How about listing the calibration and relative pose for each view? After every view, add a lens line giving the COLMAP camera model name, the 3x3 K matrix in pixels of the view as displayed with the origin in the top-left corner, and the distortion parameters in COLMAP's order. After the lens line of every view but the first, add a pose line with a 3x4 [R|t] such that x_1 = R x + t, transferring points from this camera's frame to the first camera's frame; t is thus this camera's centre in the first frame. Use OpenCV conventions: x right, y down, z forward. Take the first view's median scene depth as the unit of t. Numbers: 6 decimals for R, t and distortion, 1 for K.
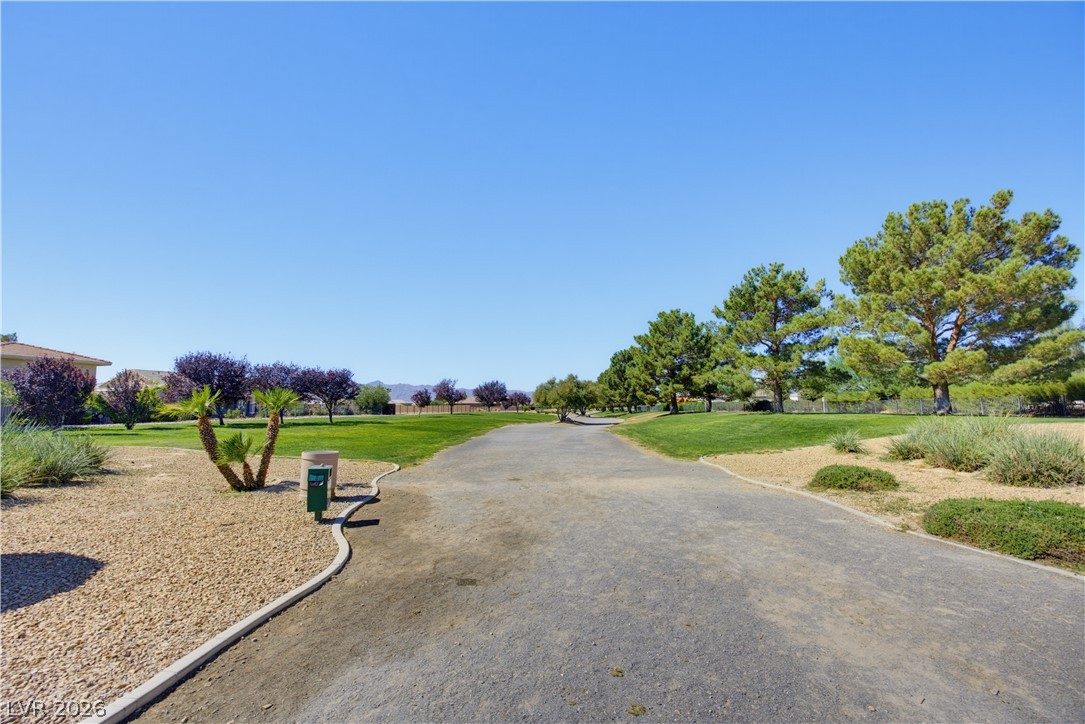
lens RADIAL K [[455.3, 0, 539.4], [0, 455.3, 403.8], [0, 0, 1]] dist [-0.000570, 0.000060]
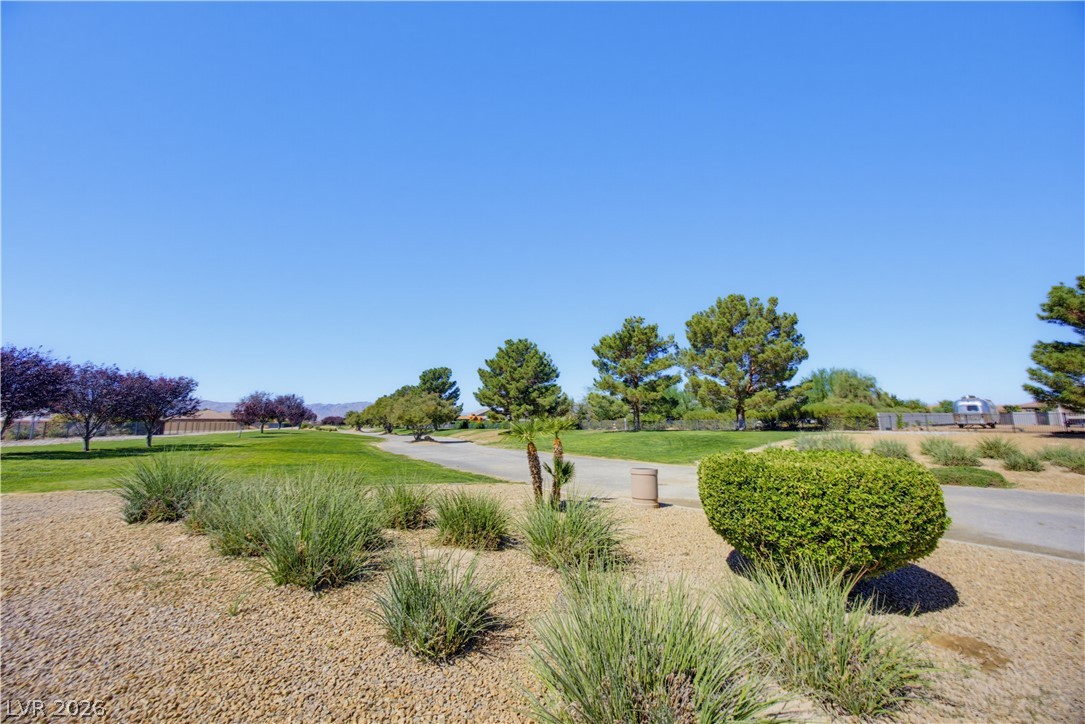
lens RADIAL K [[455.3, 0, 539.4], [0, 455.3, 403.8], [0, 0, 1]] dist [-0.000570, 0.000060]
pose [[0.851658, 0.023031, 0.523591, -0.398120], [-0.003504, 0.999262, -0.038255, -0.005260], [-0.524086, 0.030745, 0.851110, 0.031063]]
